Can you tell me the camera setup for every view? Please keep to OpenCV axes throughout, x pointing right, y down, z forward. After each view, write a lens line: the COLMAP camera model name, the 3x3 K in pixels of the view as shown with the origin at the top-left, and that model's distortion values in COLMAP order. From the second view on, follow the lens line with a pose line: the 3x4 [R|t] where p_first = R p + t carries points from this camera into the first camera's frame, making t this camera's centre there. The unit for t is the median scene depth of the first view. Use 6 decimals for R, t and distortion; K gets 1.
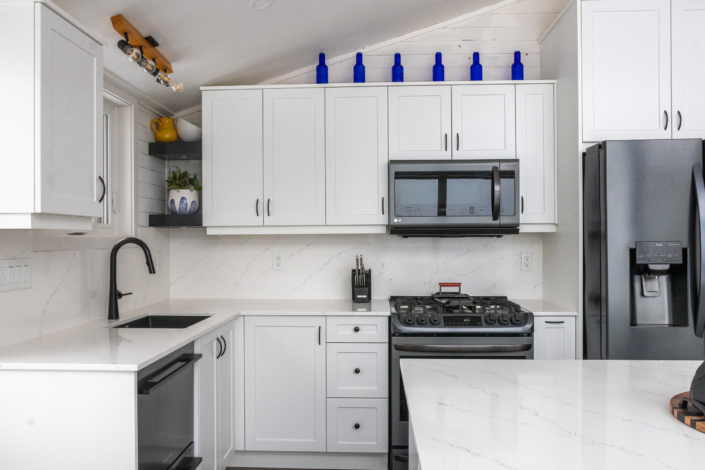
lens RADIAL K [[553.7, 0, 353.0], [0, 553.7, 234.0], [0, 0, 1]] dist [-0.038228, 0.011979]
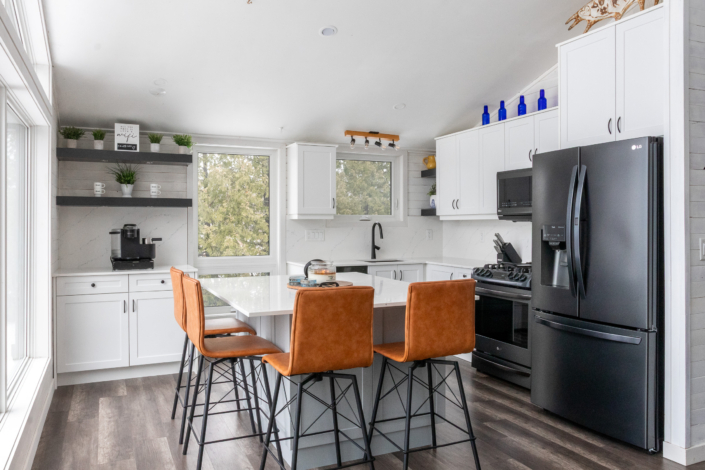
lens RADIAL K [[553.7, 0, 352.3], [0, 553.7, 227.7], [0, 0, 1]] dist [-0.038228, 0.011979]
pose [[0.455242, 0.009767, -0.890314, 1.210622], [0.006616, 0.999875, 0.014352, -0.001737], [0.890343, -0.012423, 0.455120, -0.067443]]
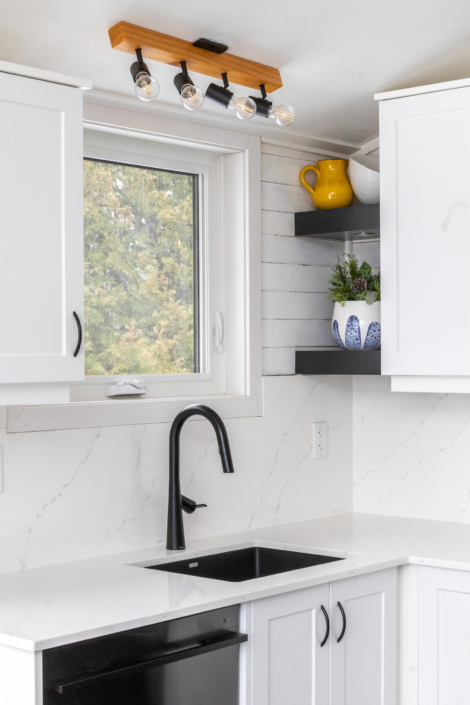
lens RADIAL K [[1246.6, 0, 233.5], [0, 1246.6, 355.9], [0, 0, 1]] dist [-0.028788, 0.000000]
pose [[0.780938, 0.003909, -0.624596, 0.325081], [0.006724, 0.999870, 0.014665, -0.048742], [0.624572, -0.015653, 0.780810, 0.039237]]
